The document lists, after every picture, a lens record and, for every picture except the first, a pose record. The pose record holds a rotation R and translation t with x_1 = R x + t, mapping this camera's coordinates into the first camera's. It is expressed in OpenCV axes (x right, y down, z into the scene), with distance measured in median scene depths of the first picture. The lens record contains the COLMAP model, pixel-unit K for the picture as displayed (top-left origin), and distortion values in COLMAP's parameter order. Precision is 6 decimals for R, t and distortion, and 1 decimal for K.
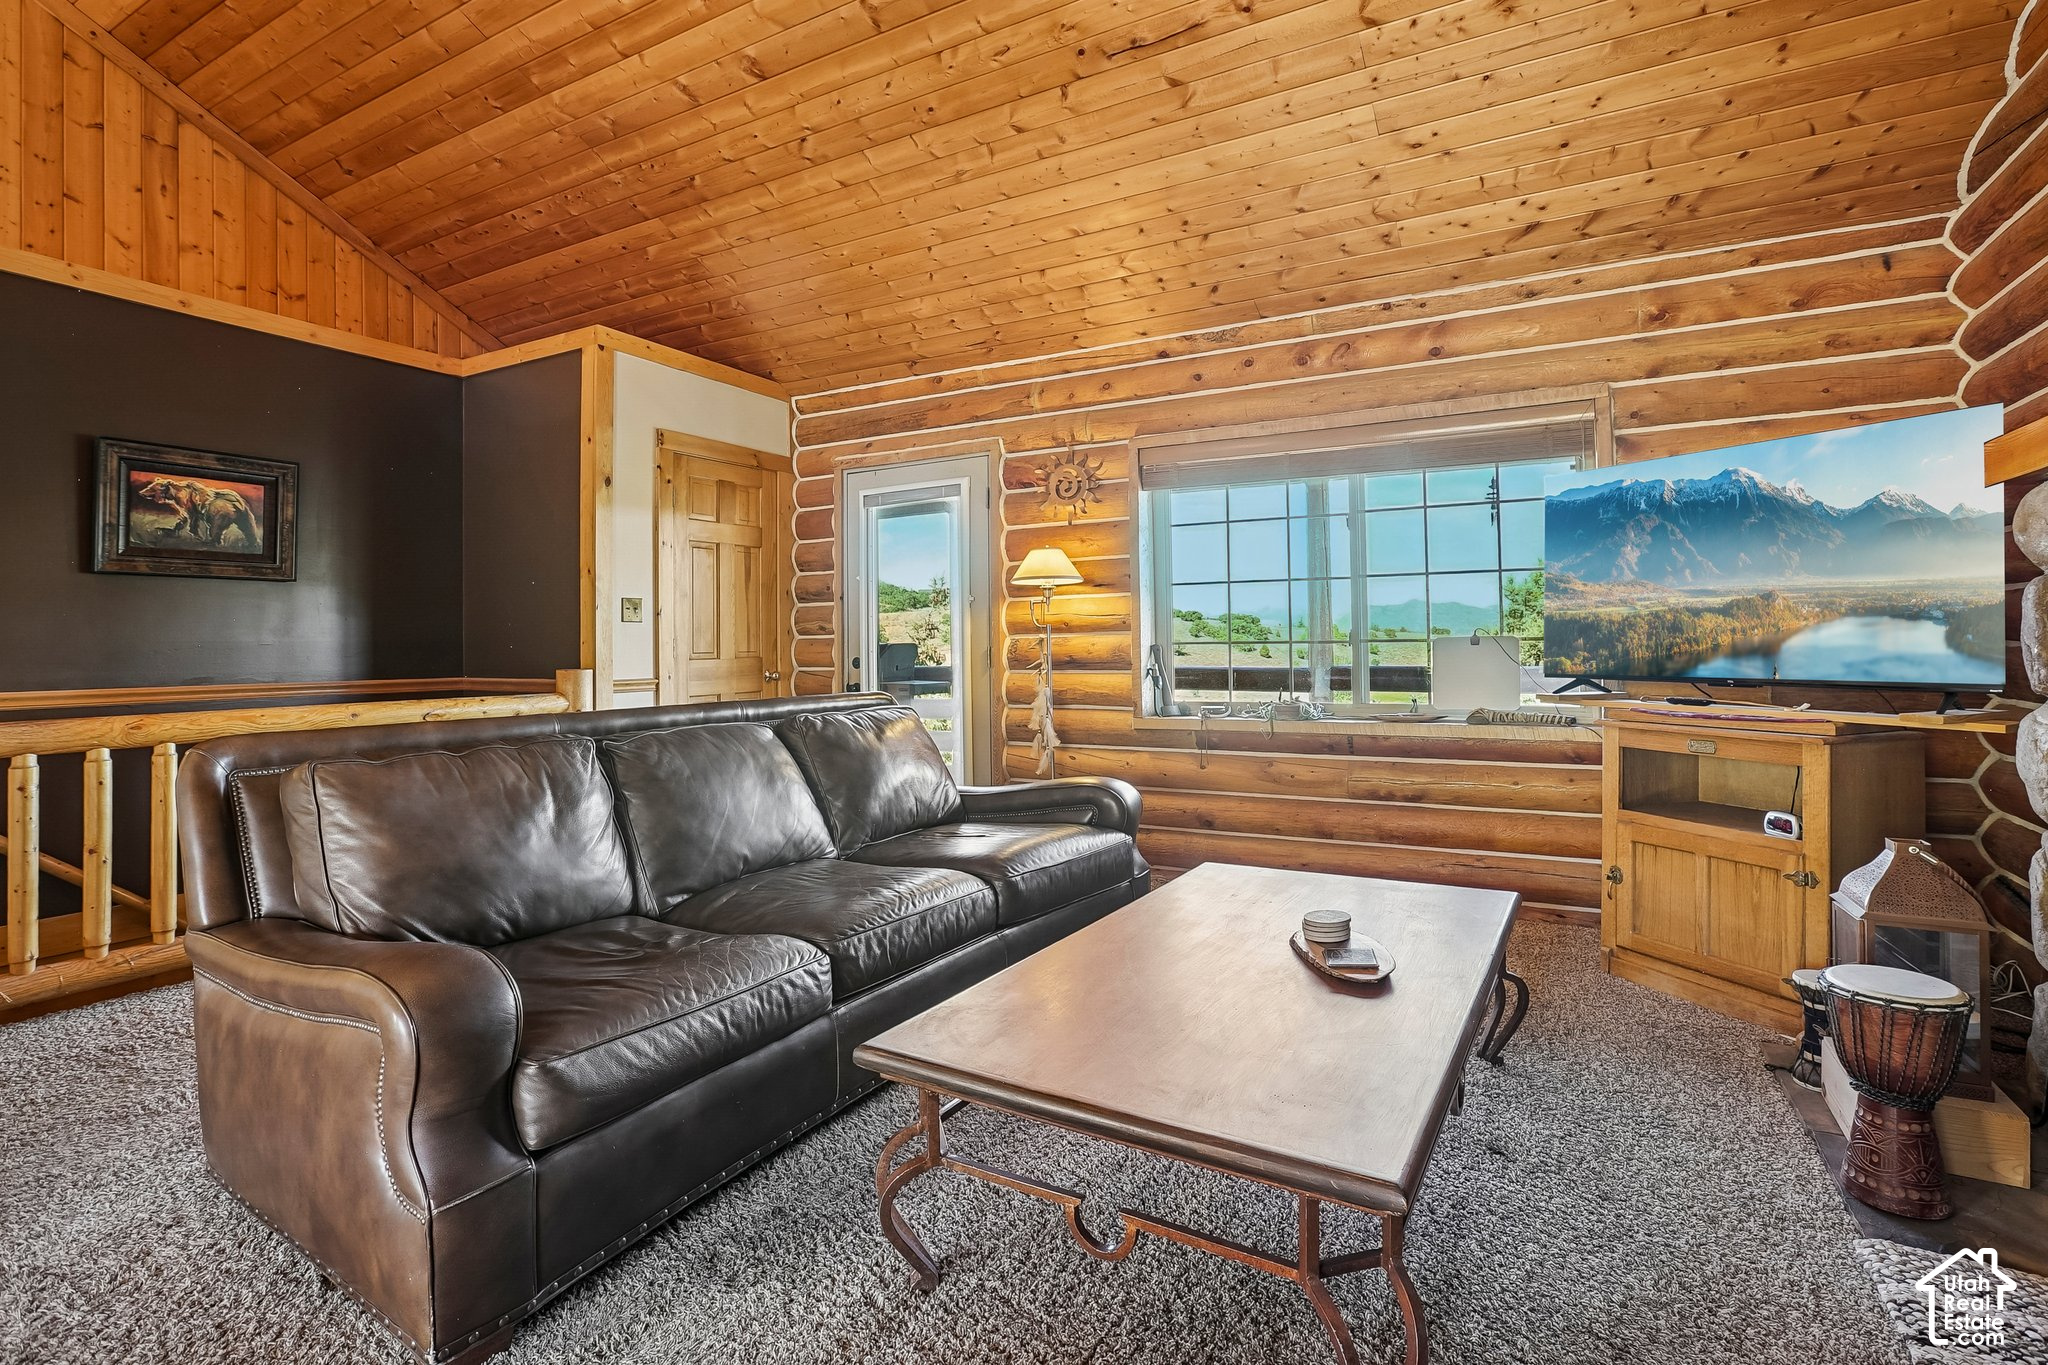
lens RADIAL K [[987.8, 0, 999.0], [0, 987.8, 631.3], [0, 0, 1]] dist [-0.035237, 0.002780]
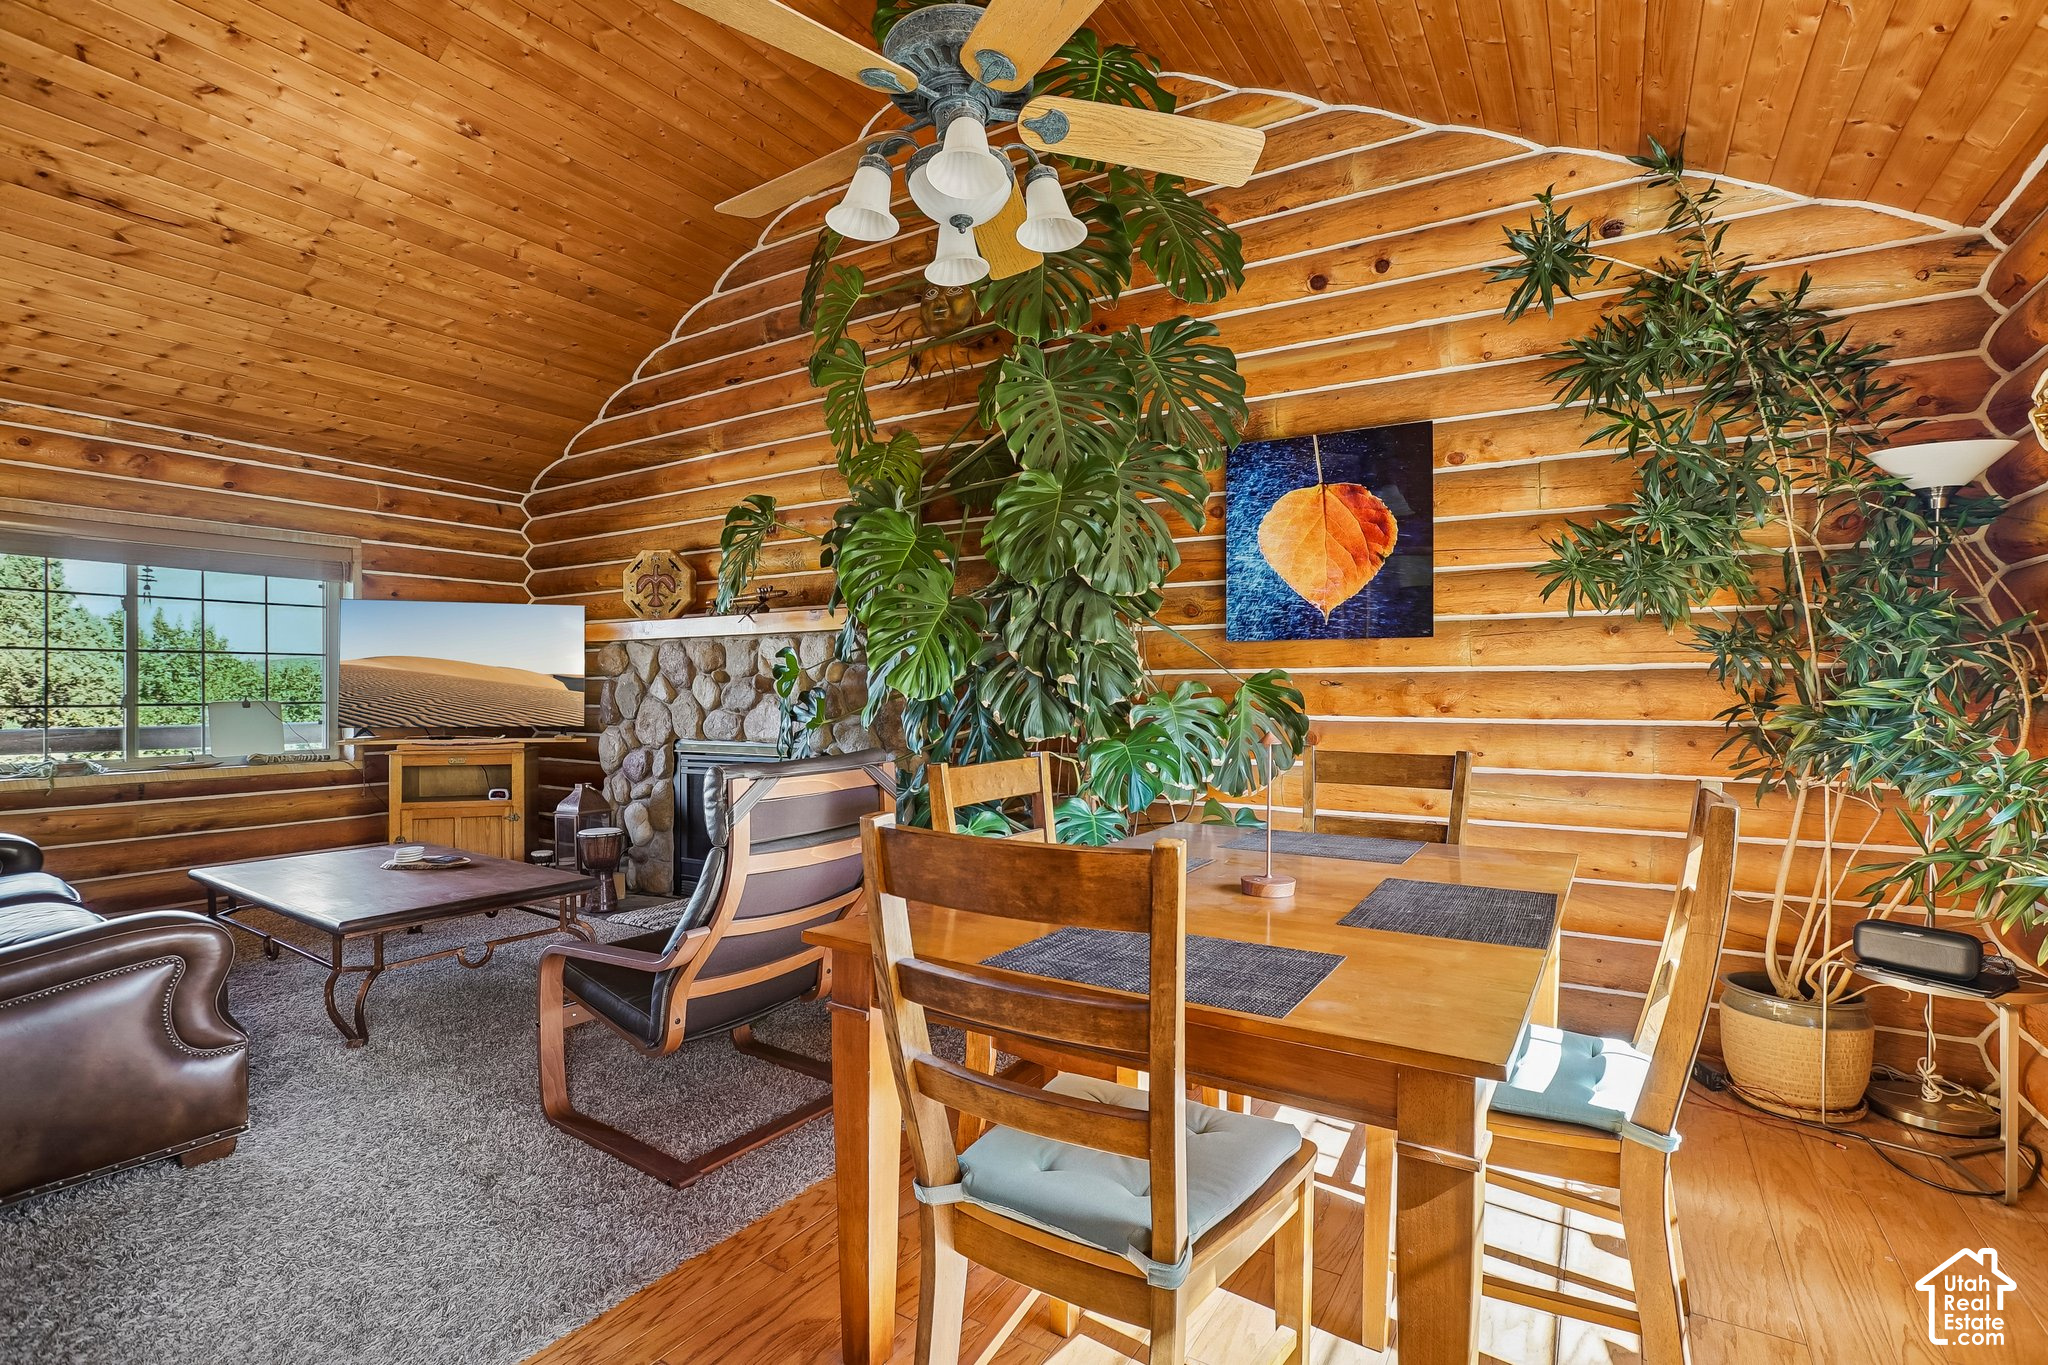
lens RADIAL K [[955.3, 0, 1033.6], [0, 955.3, 690.5], [0, 0, 1]] dist [-0.036963, 0.009953]
pose [[0.050500, 0.017107, 0.998578, -0.715926], [-0.010834, 0.999804, -0.016580, 0.000934], [-0.998665, -0.009981, 0.050675, -0.140723]]
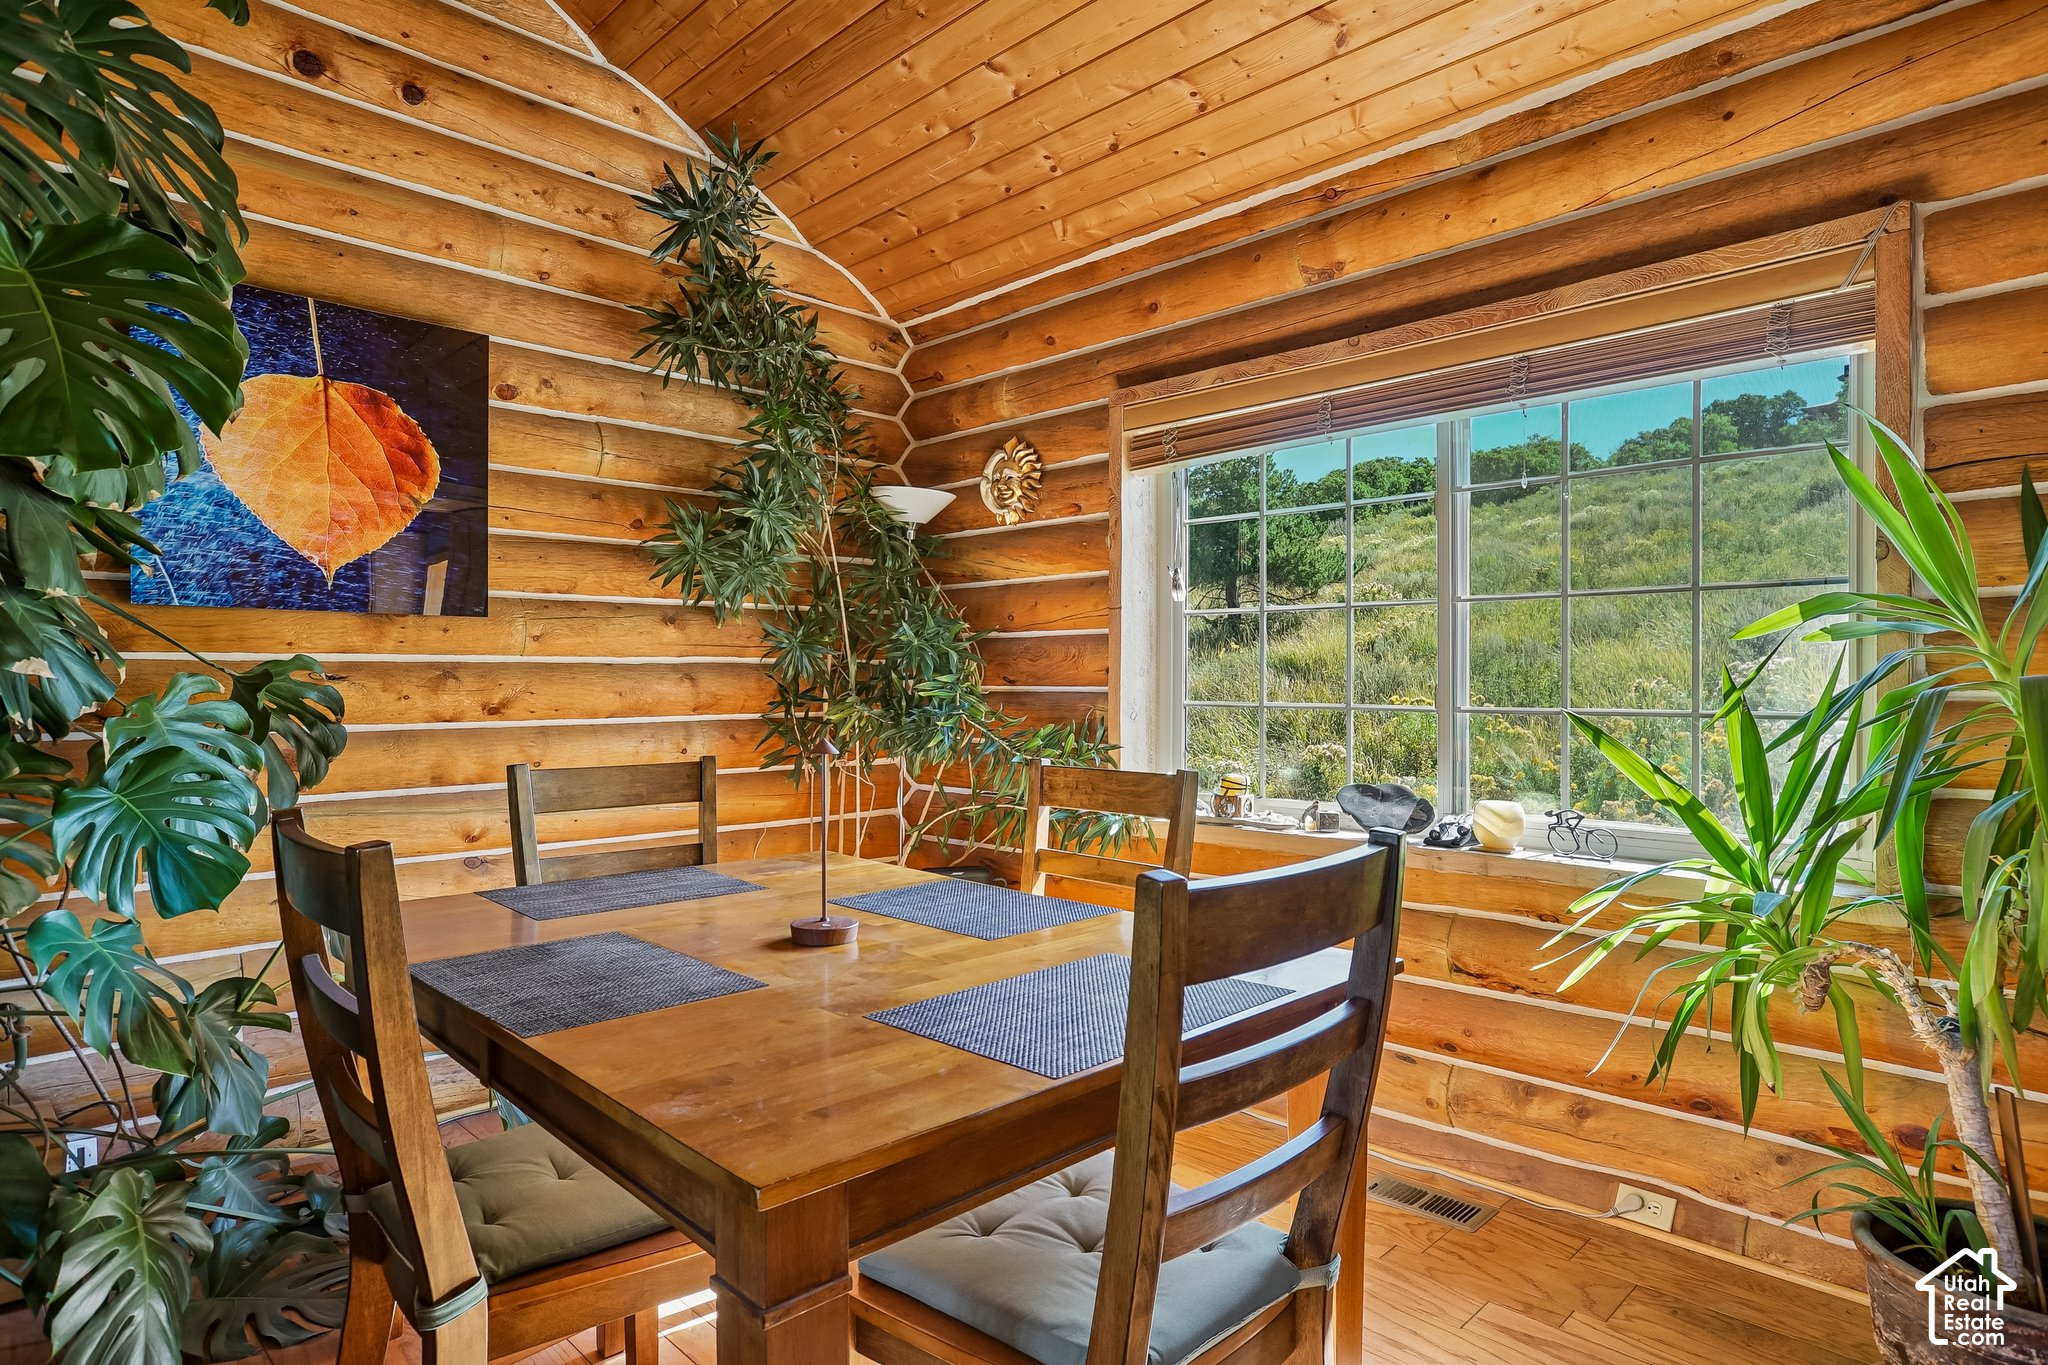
lens RADIAL K [[1128.8, 0, 1028.5], [0, 1128.8, 688.4], [0, 0, 1]] dist [-0.021473, 0.010668]
pose [[-0.961065, 0.016242, 0.275846, -0.434406], [0.017043, 0.999855, 0.000505, -0.009148], [-0.275797, 0.005187, -0.961202, 0.177102]]
